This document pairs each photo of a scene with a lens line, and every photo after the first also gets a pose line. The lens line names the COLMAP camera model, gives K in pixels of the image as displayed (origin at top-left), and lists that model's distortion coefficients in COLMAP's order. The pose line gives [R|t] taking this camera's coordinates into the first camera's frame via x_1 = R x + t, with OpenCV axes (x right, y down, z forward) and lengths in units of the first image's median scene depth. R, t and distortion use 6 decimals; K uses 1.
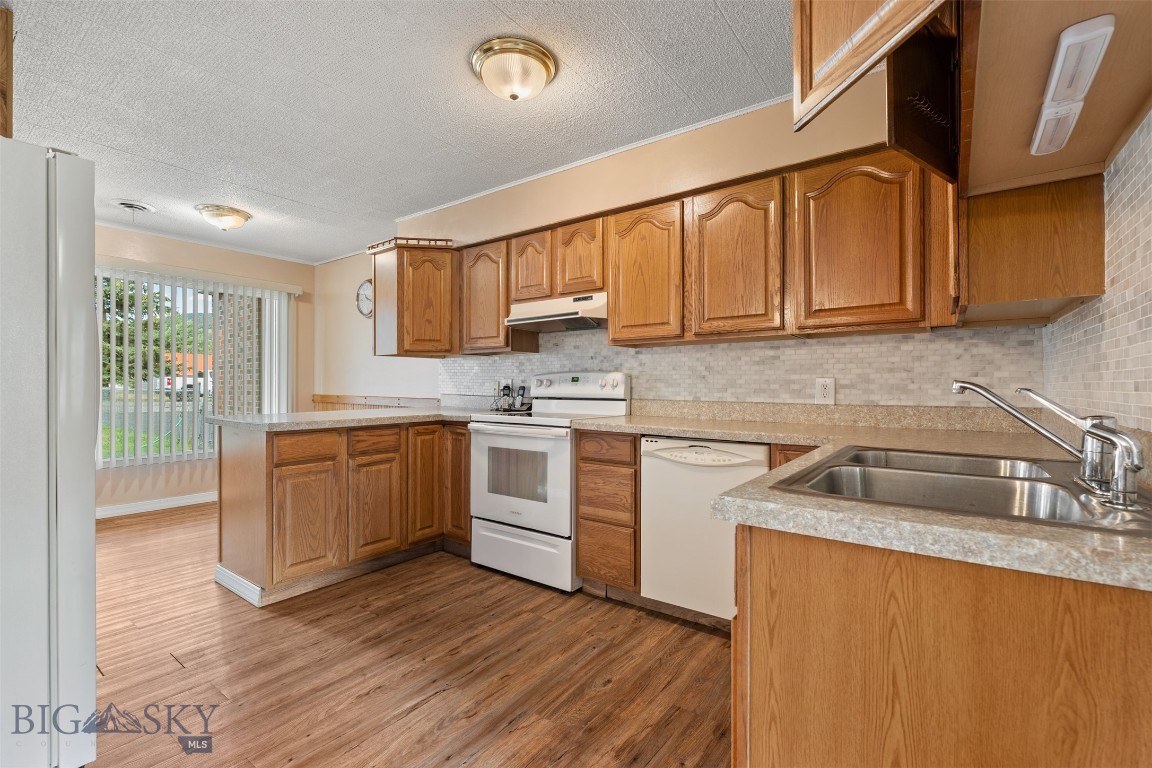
lens RADIAL K [[503.7, 0, 580.0], [0, 503.7, 386.5], [0, 0, 1]] dist [-0.003861, -0.000429]
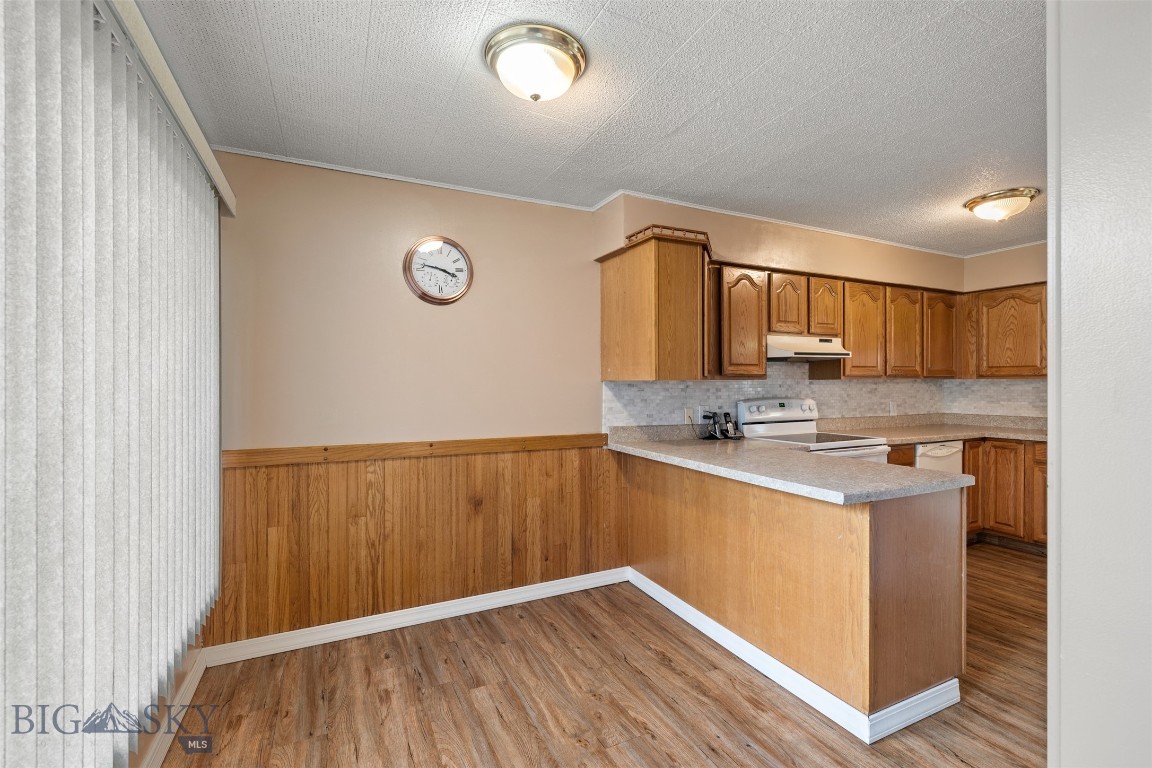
lens RADIAL K [[503.7, 0, 575.5], [0, 503.7, 383.0], [0, 0, 1]] dist [-0.003861, -0.000429]
pose [[0.473371, 0.000967, 0.880863, -1.481537], [0.007141, 0.999962, -0.004936, -0.073797], [-0.880834, 0.008626, 0.473346, 1.033129]]
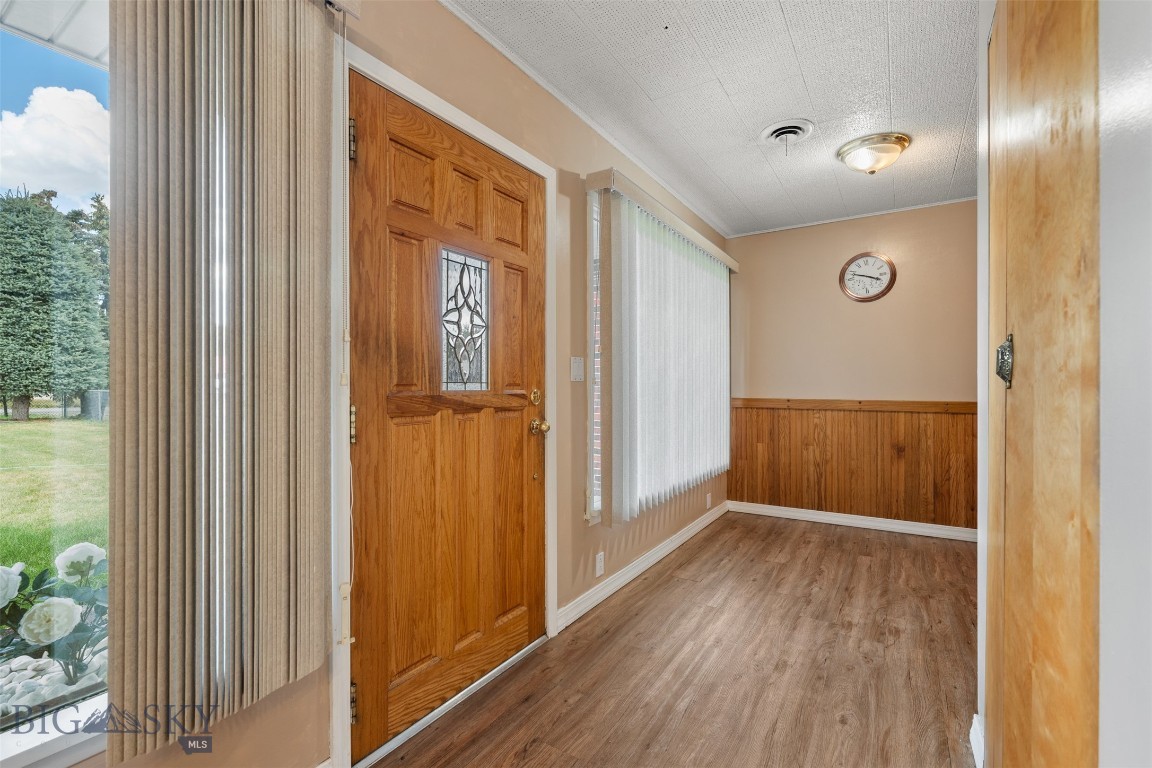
lens RADIAL K [[503.7, 0, 576.2], [0, 503.7, 386.2], [0, 0, 1]] dist [-0.003861, -0.000429]
pose [[0.998566, -0.004650, 0.053328, -1.601978], [0.004752, 0.999987, -0.001790, -0.005473], [-0.053319, 0.002041, 0.998575, 0.406964]]
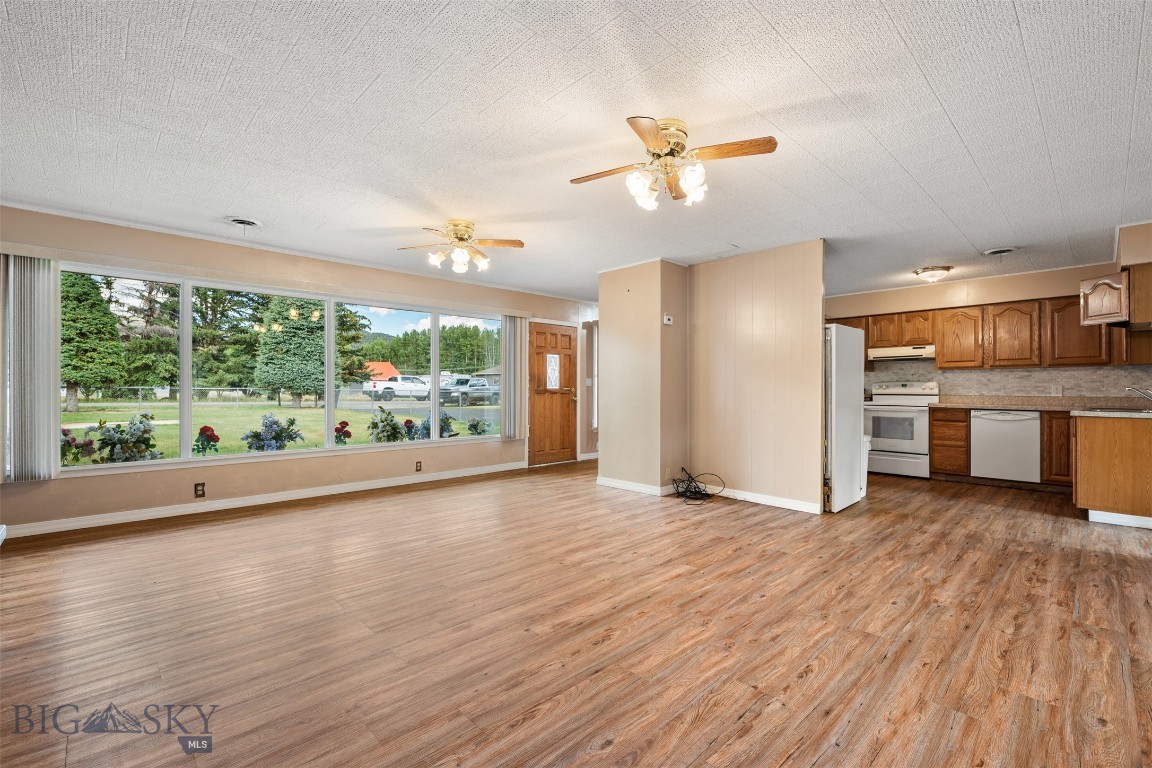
lens RADIAL K [[503.7, 0, 575.3], [0, 503.7, 386.8], [0, 0, 1]] dist [-0.003861, -0.000429]
pose [[0.984493, -0.000512, -0.175425, -1.142282], [-0.000266, 0.999990, -0.004409, 0.001622], [0.175425, 0.004388, 0.984483, -1.467101]]
